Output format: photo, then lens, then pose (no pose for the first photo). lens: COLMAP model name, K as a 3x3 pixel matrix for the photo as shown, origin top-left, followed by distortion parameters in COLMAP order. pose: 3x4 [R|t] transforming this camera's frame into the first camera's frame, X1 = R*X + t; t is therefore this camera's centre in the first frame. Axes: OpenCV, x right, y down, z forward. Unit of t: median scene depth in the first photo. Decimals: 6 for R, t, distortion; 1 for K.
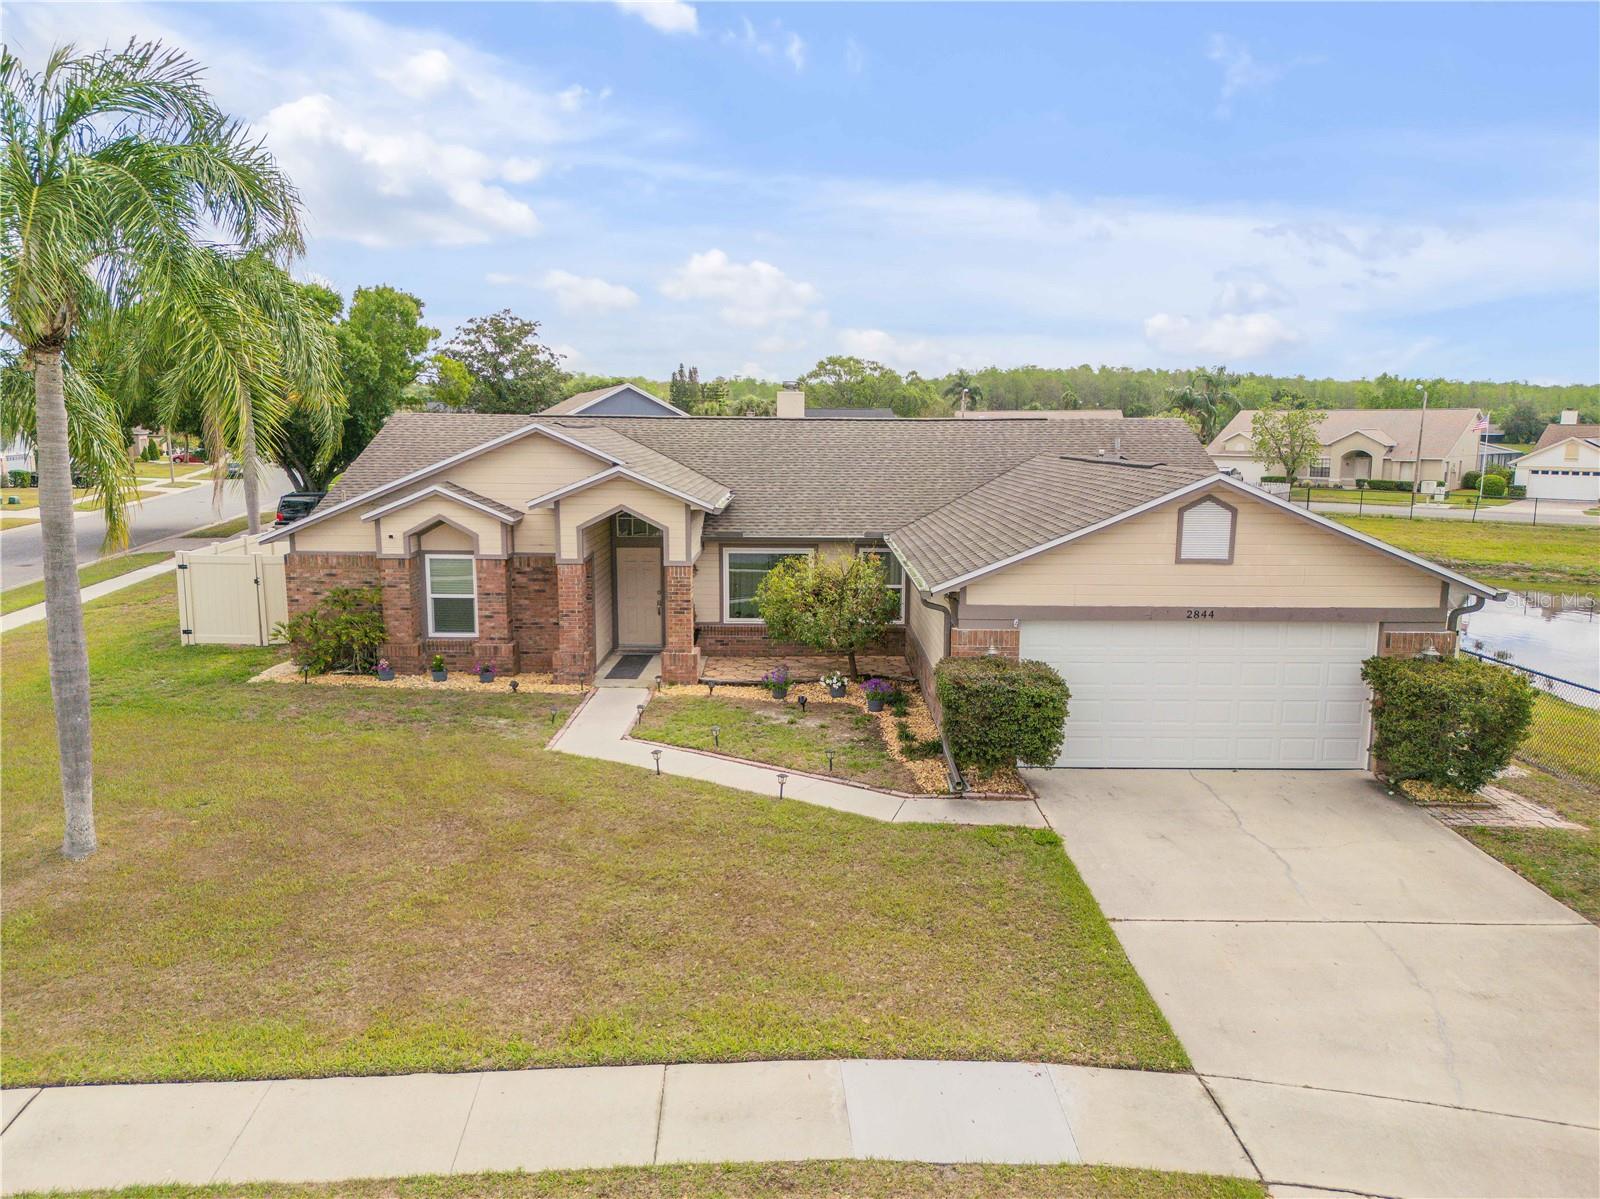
lens RADIAL K [[1147.9, 0, 805.4], [0, 1147.9, 616.8], [0, 0, 1]] dist [0.077799, -0.082933]
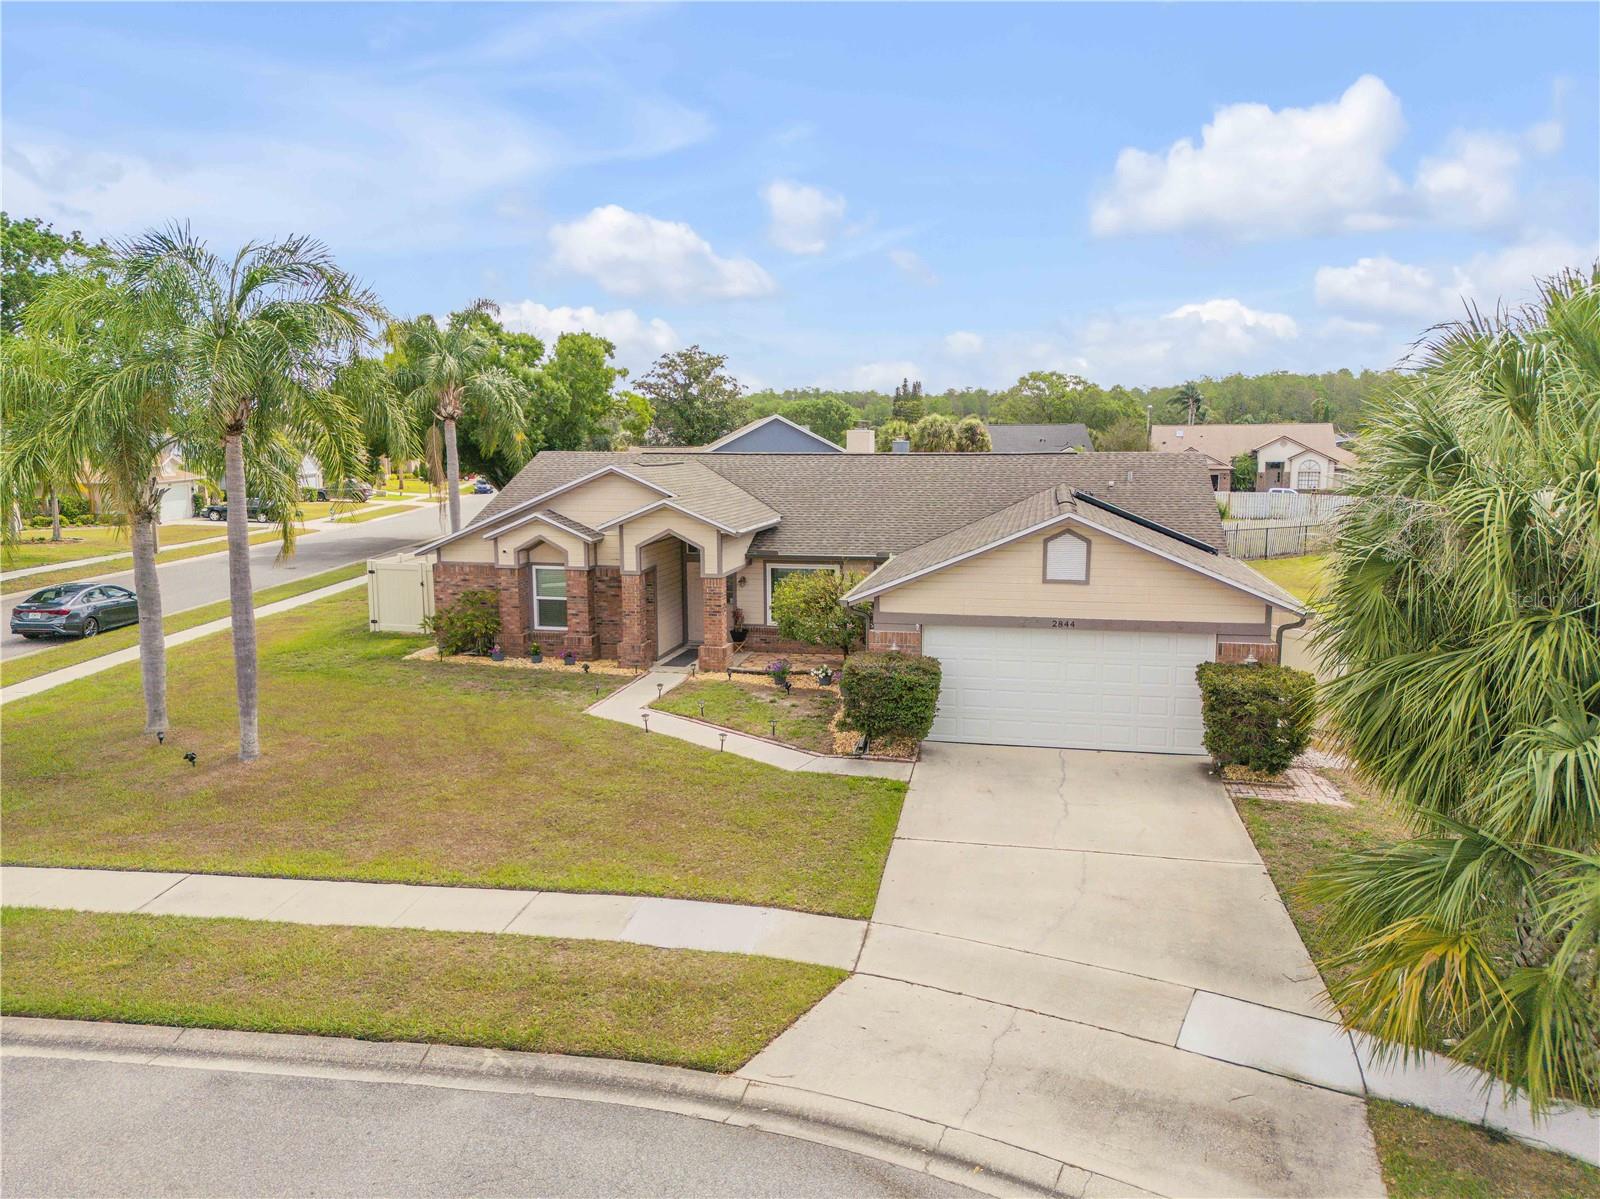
lens RADIAL K [[1164.1, 0, 807.4], [0, 1164.1, 606.7], [0, 0, 1]] dist [0.080869, -0.087598]
pose [[0.978729, 0.022525, -0.203919, 0.318692], [-0.026387, 0.999520, -0.016239, 0.007114], [0.203455, 0.021274, 0.978853, -0.289944]]
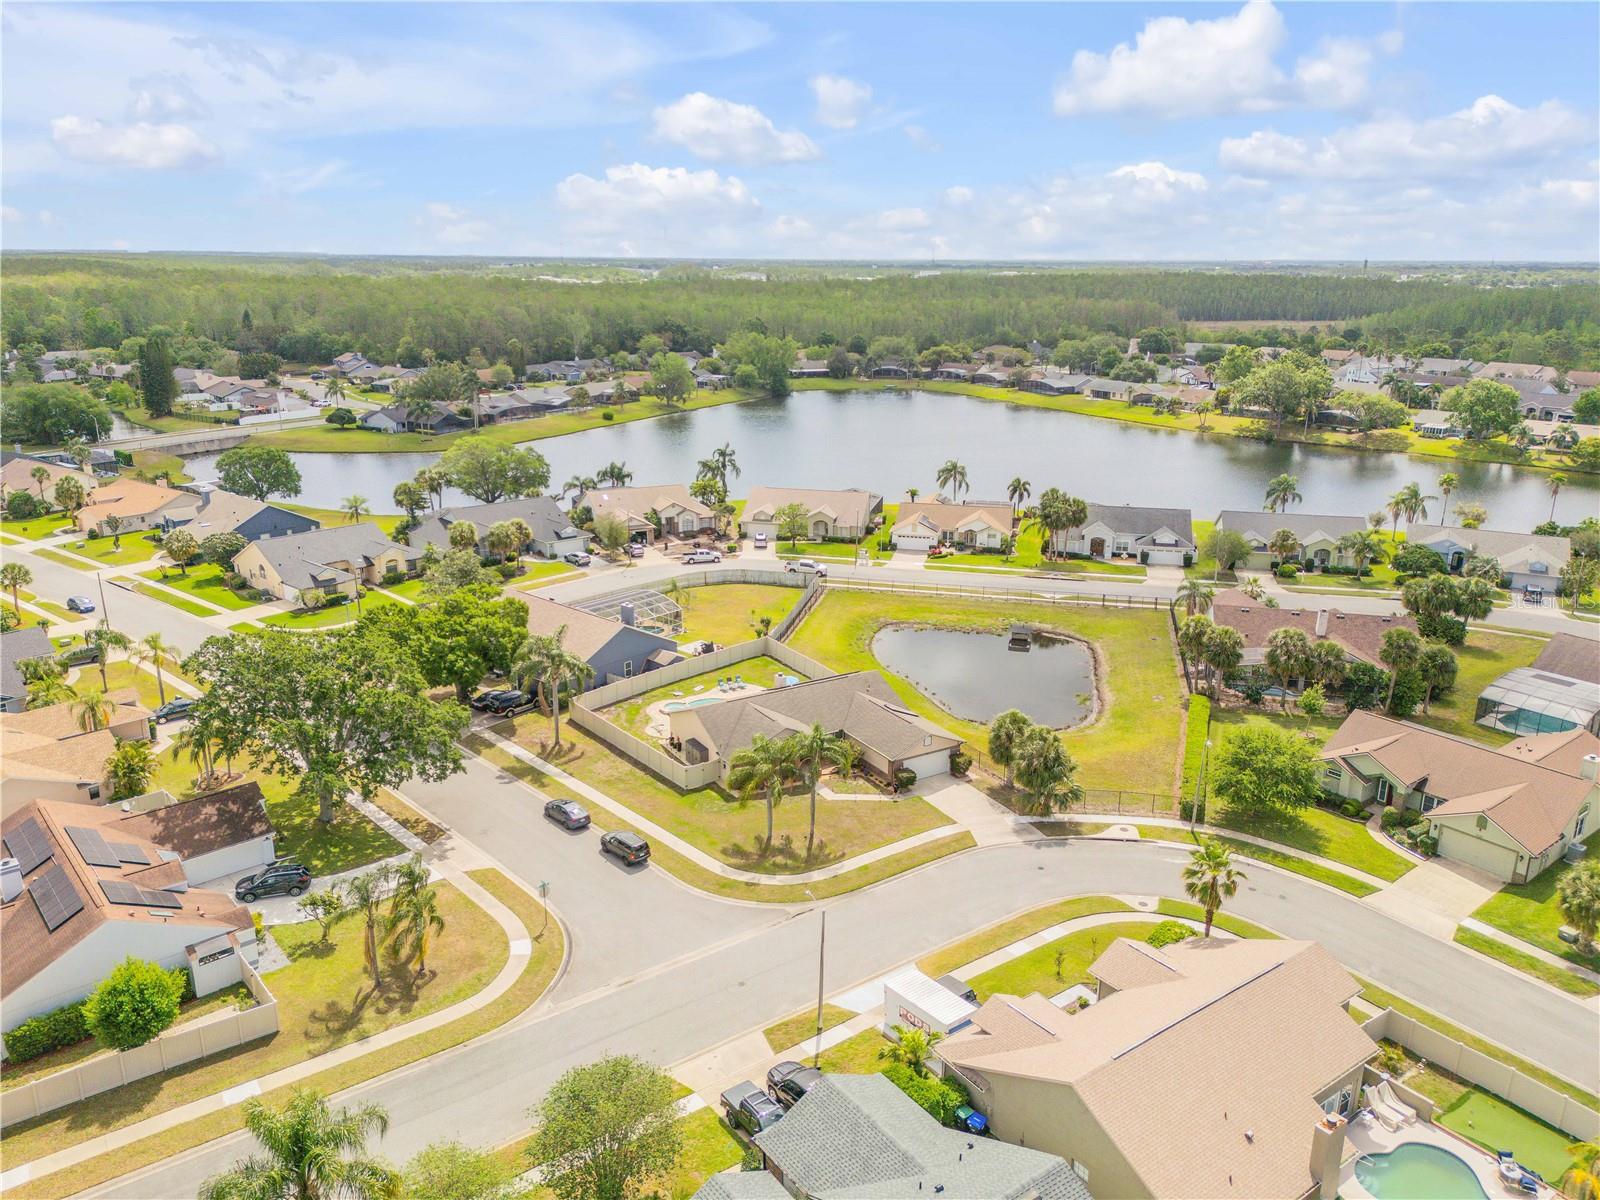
lens RADIAL K [[1238.7, 0, 800.0], [0, 1238.7, 600.0], [0, 0, 1]] dist [0.101784, -0.110836]
pose [[0.850182, -0.150093, 0.504640, -3.267738], [0.080187, 0.984235, 0.157645, -1.809005], [-0.520346, -0.093562, 0.848815, -3.951599]]
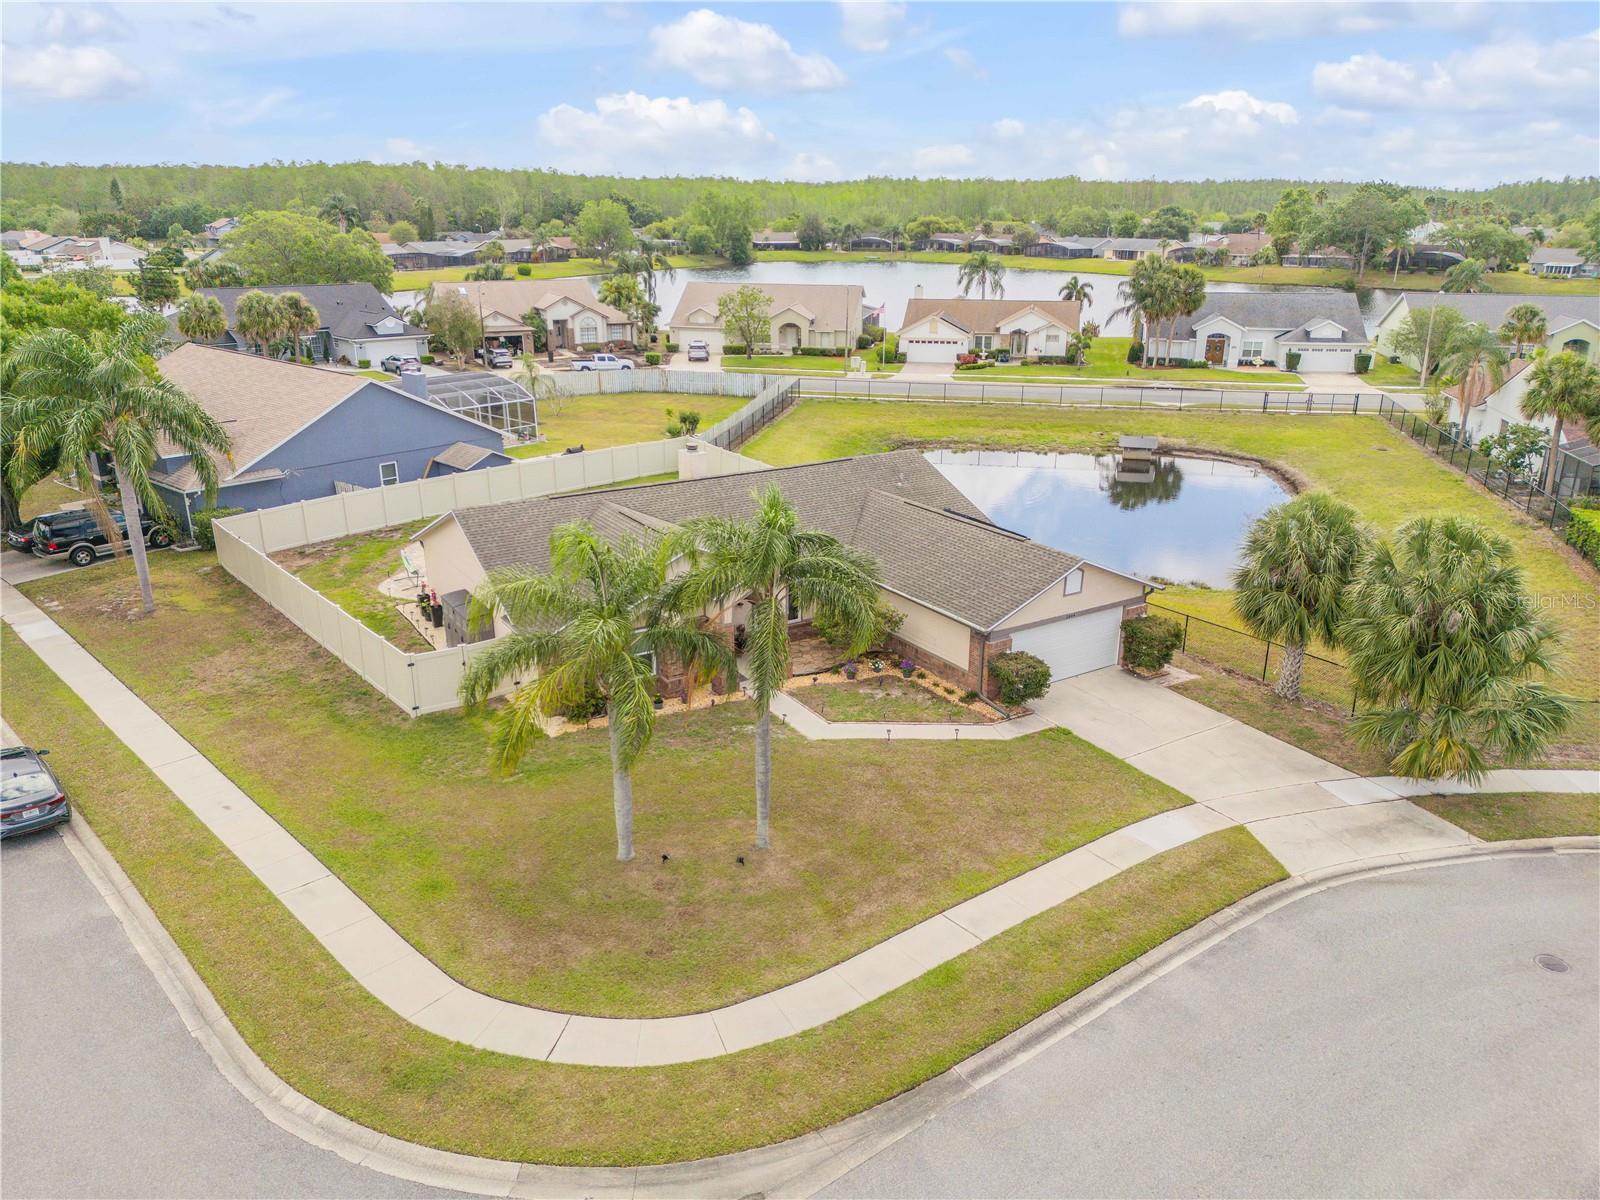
lens RADIAL K [[1164.1, 0, 807.4], [0, 1164.1, 607.2], [0, 0, 1]] dist [0.080869, -0.087598]
pose [[0.834011, -0.180779, 0.521292, -1.254630], [0.085130, 0.975648, 0.202147, -0.514784], [-0.545141, -0.124215, 0.829091, -0.608768]]
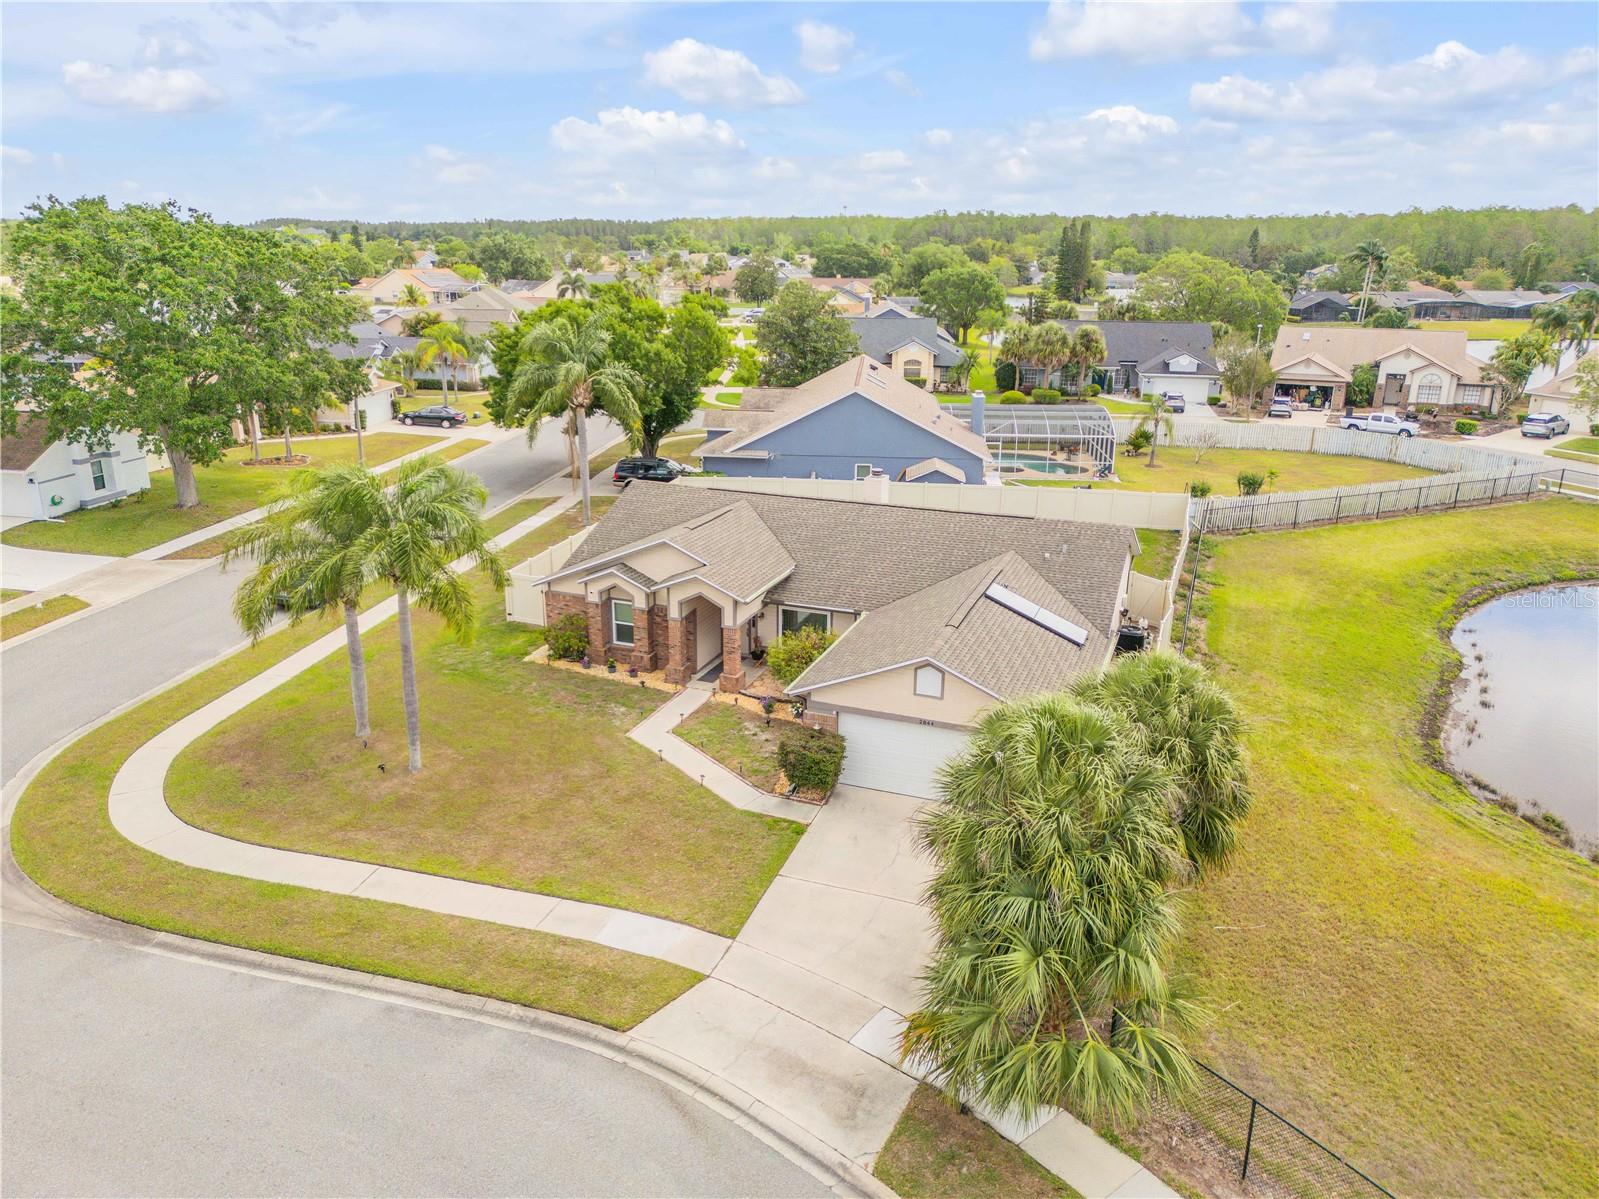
lens RADIAL K [[1163.3, 0, 806.9], [0, 1163.3, 606.7], [0, 0, 1]] dist [0.080869, -0.087598]
pose [[0.935353, 0.114005, -0.334840, 0.749105], [-0.064850, 0.985861, 0.154509, -0.454047], [0.347721, -0.122806, 0.929521, -0.776222]]
